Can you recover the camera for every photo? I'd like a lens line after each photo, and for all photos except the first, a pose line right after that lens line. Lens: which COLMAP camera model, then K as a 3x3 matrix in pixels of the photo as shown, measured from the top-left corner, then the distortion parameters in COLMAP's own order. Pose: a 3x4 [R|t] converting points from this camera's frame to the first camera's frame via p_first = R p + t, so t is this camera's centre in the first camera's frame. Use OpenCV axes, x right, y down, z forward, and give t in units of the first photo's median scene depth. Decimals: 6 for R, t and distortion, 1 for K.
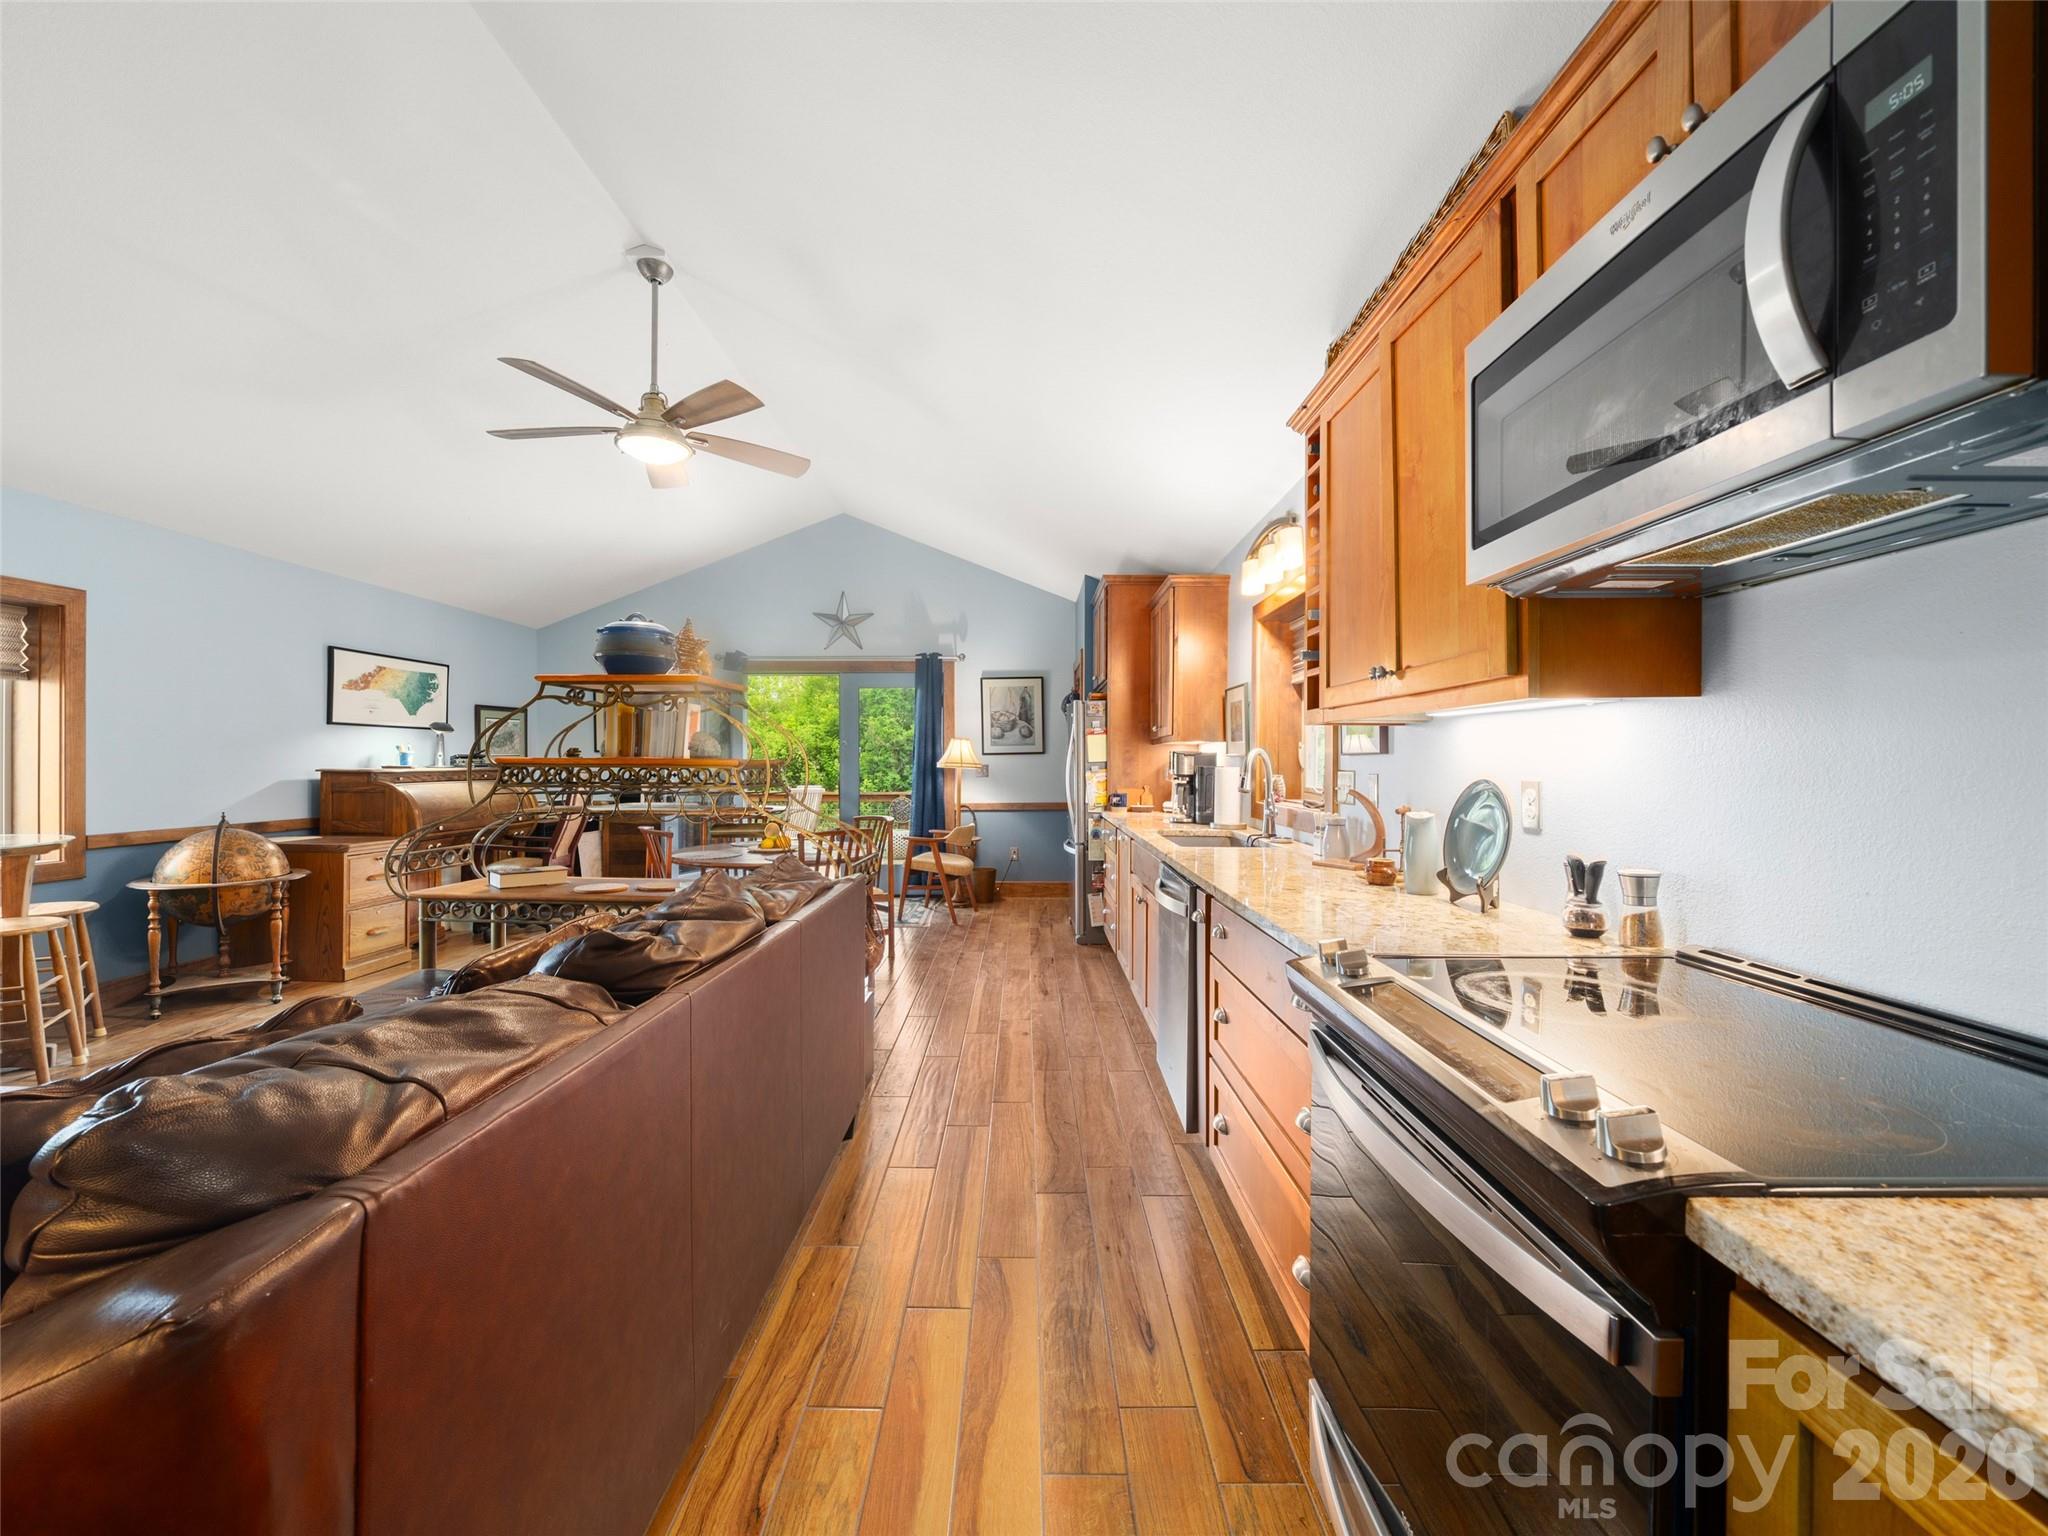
lens RADIAL K [[793.0, 0, 1020.2], [0, 793.0, 758.9], [0, 0, 1]] dist [-0.006080, -0.001027]
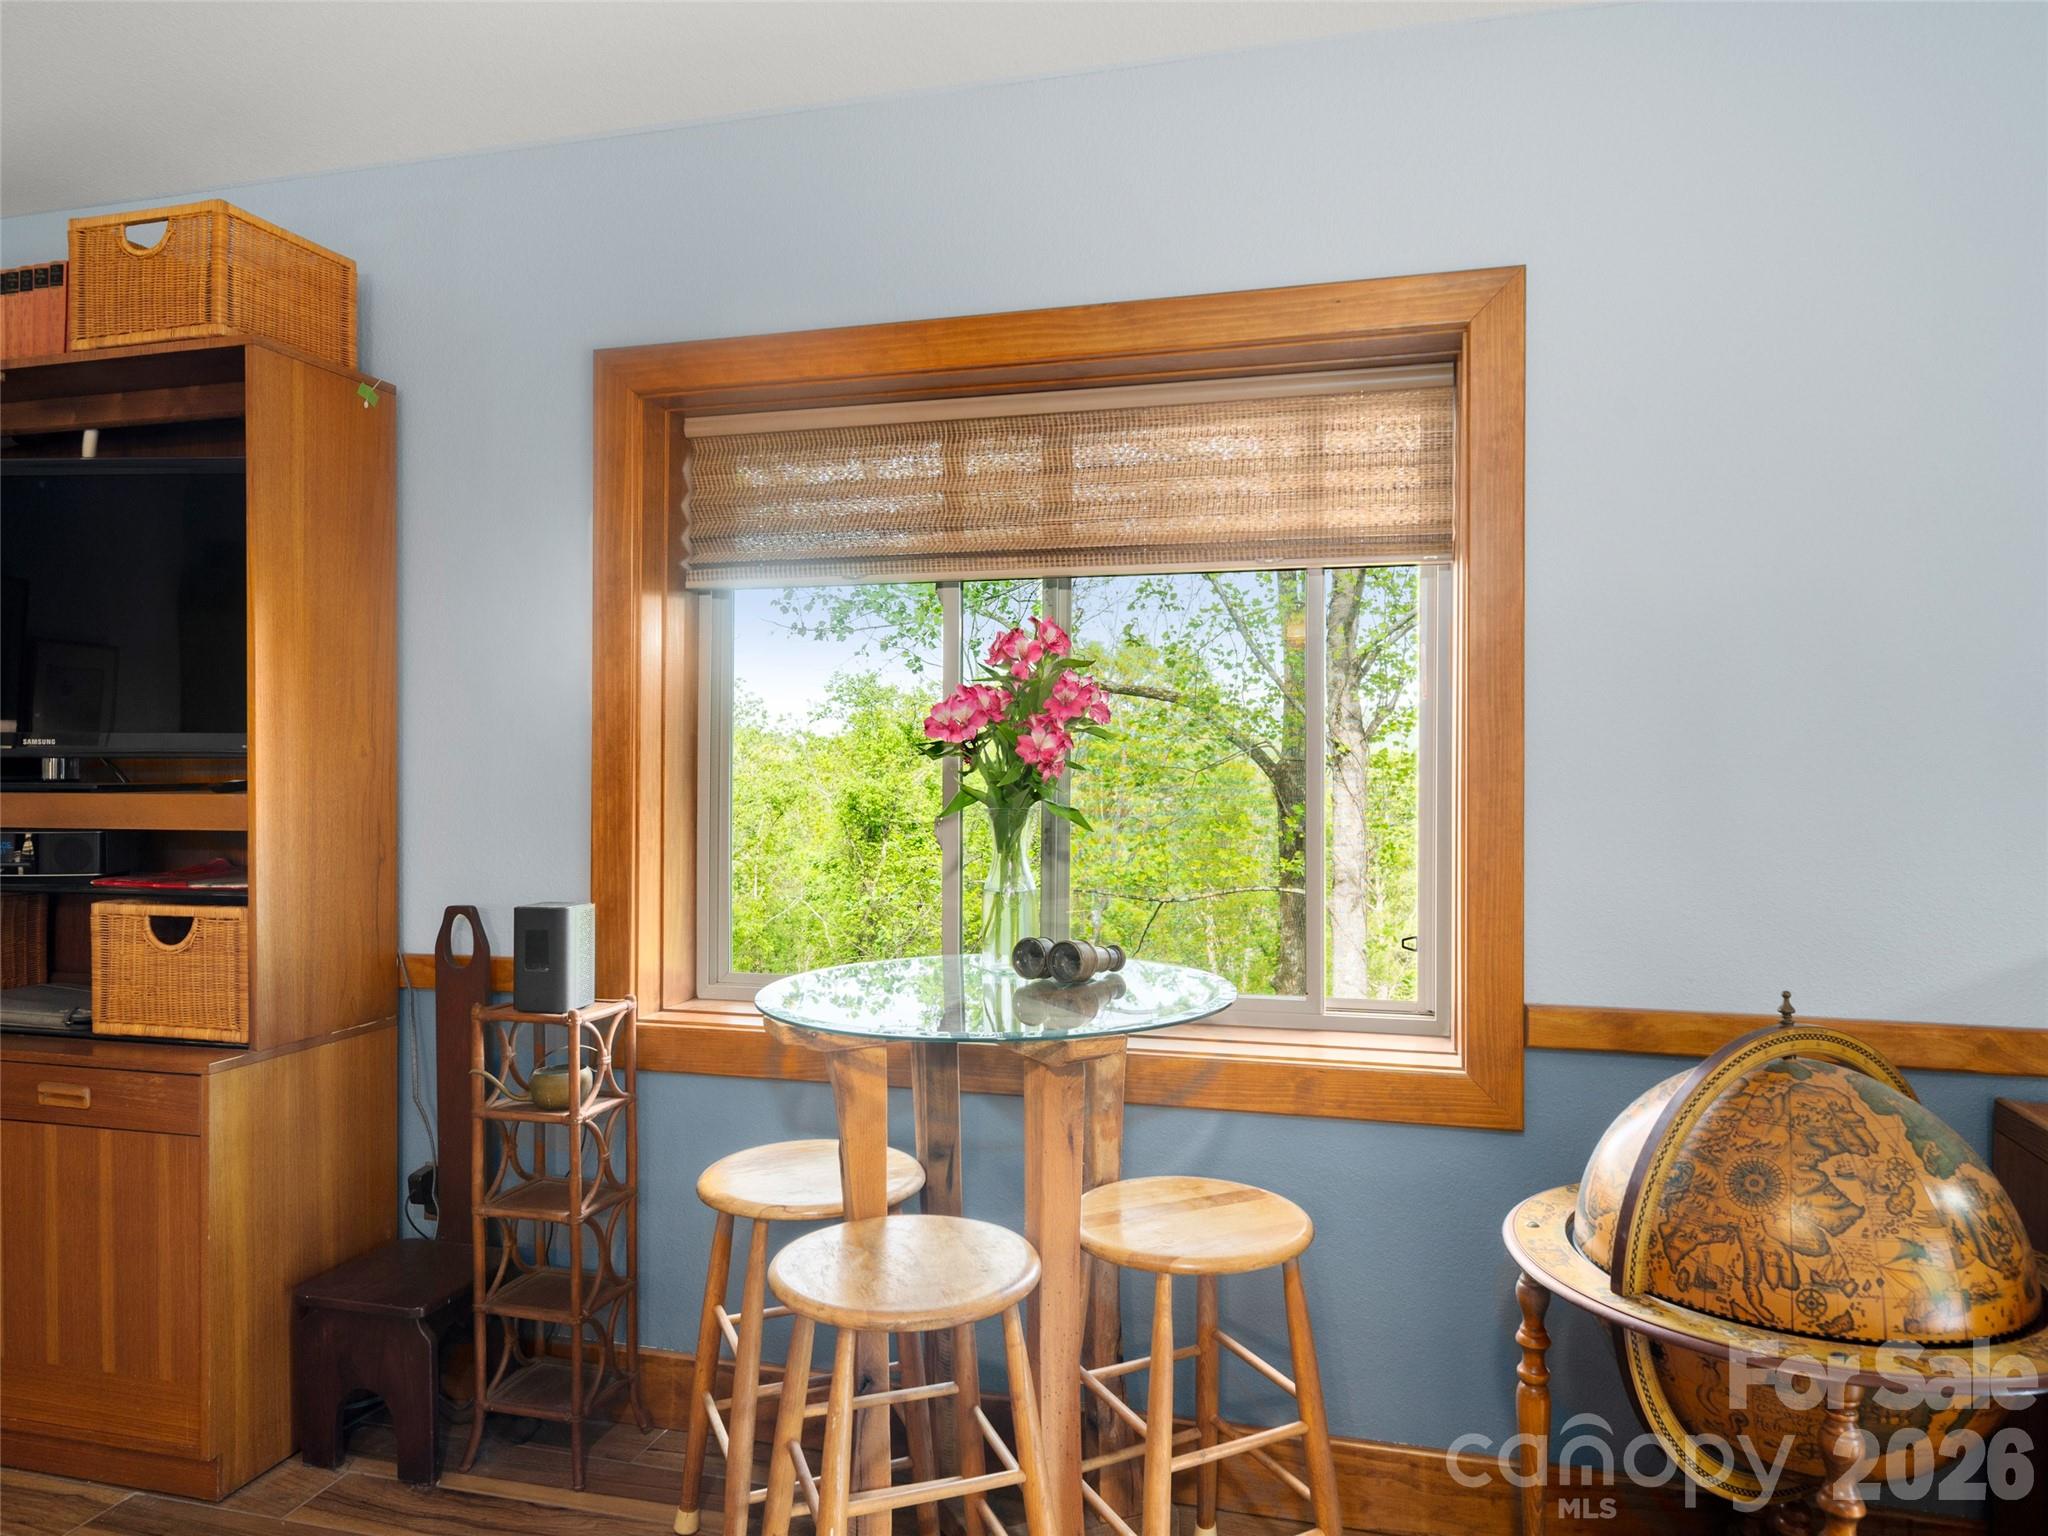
lens RADIAL K [[1336.4, 0, 1028.9], [0, 1336.4, 761.2], [0, 0, 1]] dist [-0.006175, 0.009074]
pose [[-0.246086, -0.005159, -0.969234, -0.321613], [0.001275, 0.999983, -0.005646, -0.000690], [0.969247, -0.002625, -0.246075, 0.510098]]
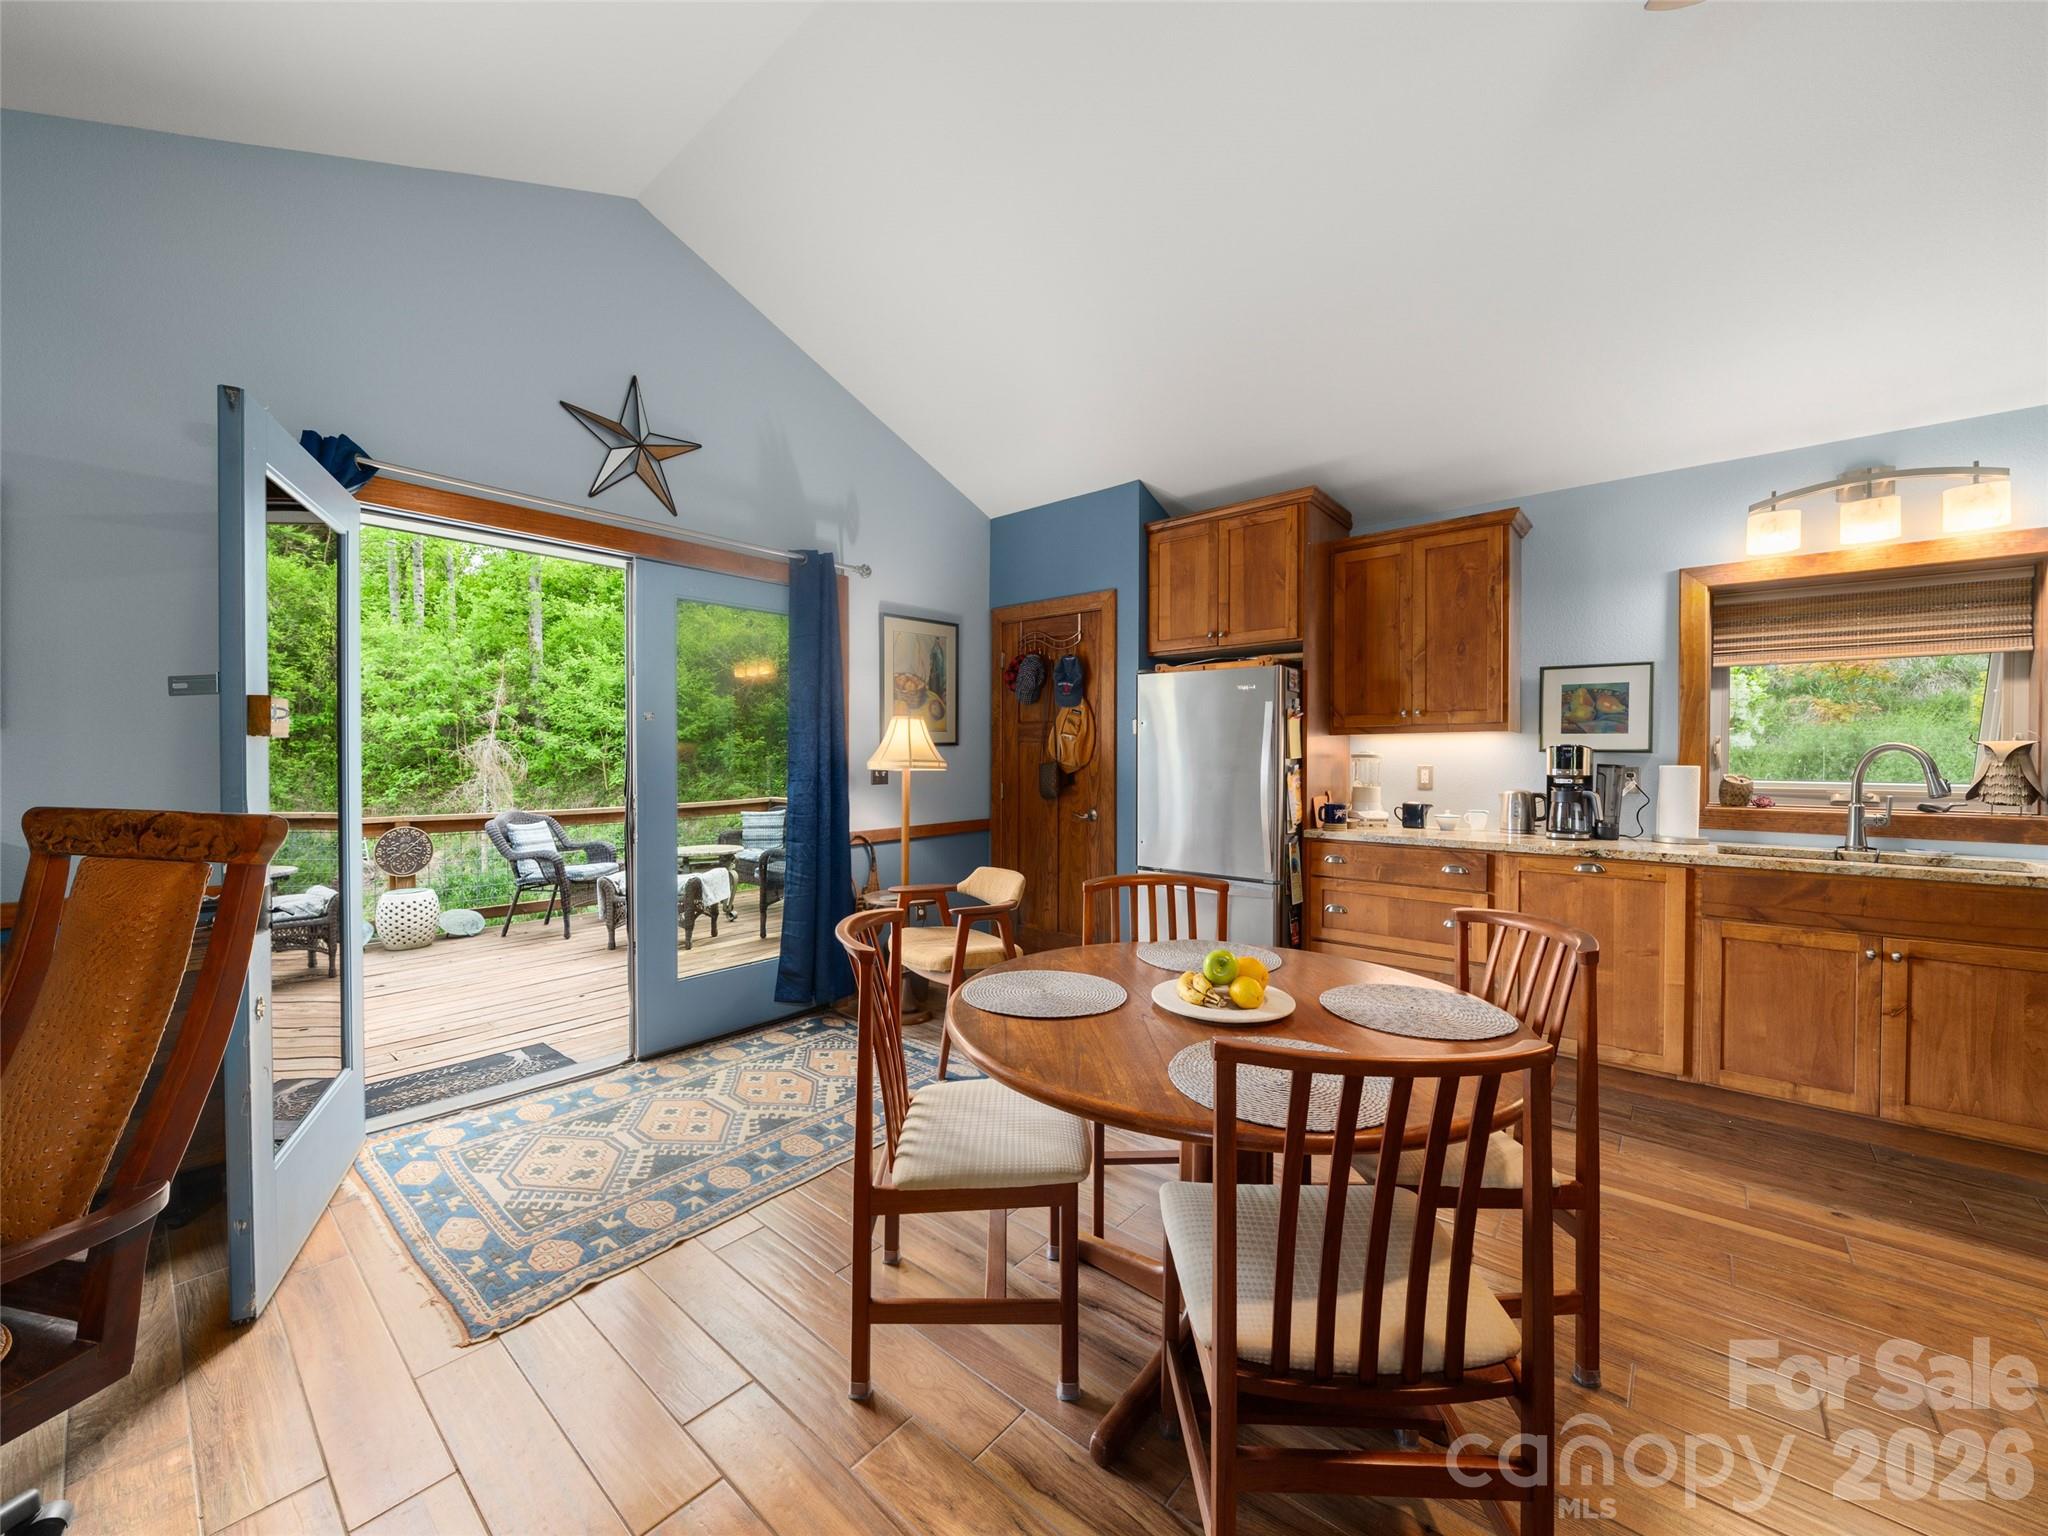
lens RADIAL K [[793.0, 0, 1019.1], [0, 793.0, 763.0], [0, 0, 1]] dist [-0.006080, -0.001027]
pose [[0.649752, -0.008691, 0.760096, -0.439135], [-0.002063, 0.999911, 0.013196, -0.000735], [-0.760143, -0.010143, 0.649676, 0.568209]]
